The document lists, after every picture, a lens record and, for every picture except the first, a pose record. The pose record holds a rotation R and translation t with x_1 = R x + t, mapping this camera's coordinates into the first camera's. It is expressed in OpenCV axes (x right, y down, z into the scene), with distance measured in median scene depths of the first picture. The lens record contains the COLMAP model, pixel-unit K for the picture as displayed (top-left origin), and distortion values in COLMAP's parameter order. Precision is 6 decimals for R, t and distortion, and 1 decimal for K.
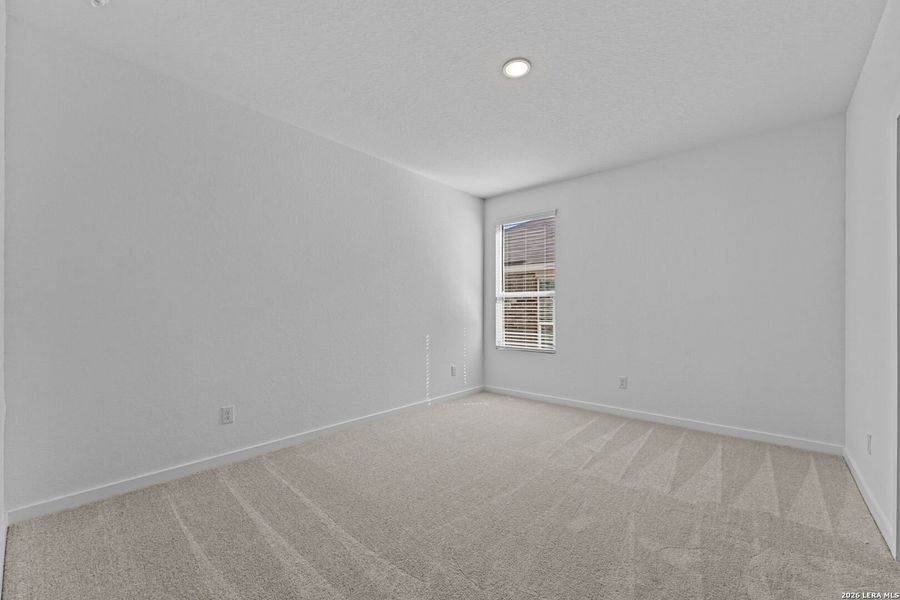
lens RADIAL K [[366.1, 0, 448.3], [0, 366.1, 300.9], [0, 0, 1]] dist [-0.002134, -0.000266]
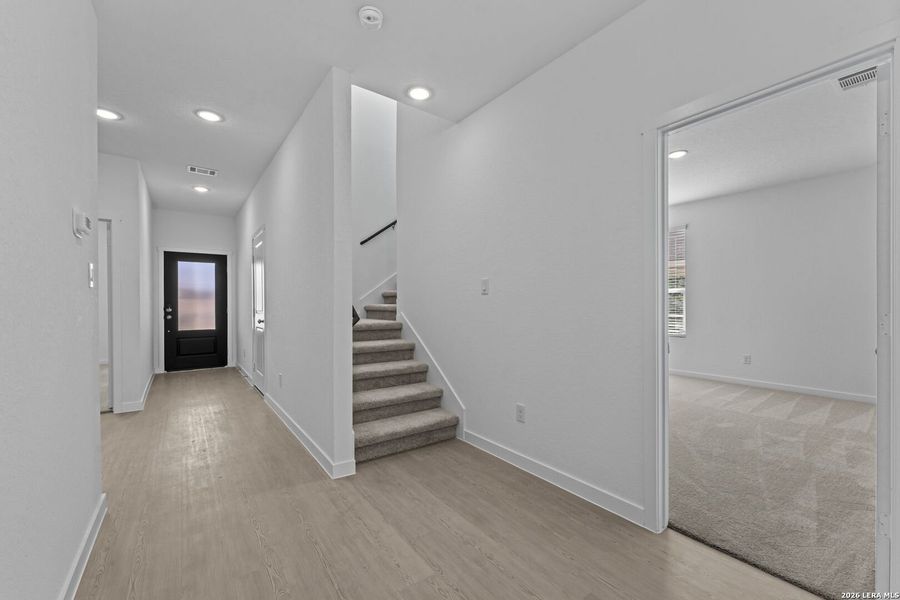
lens RADIAL K [[366.1, 0, 448.3], [0, 366.1, 300.9], [0, 0, 1]] dist [-0.002134, -0.000266]
pose [[0.976069, -0.002436, -0.217446, -0.269126], [0.006040, 0.999855, 0.015910, -0.009926], [0.217376, -0.016842, 0.975943, -0.481969]]
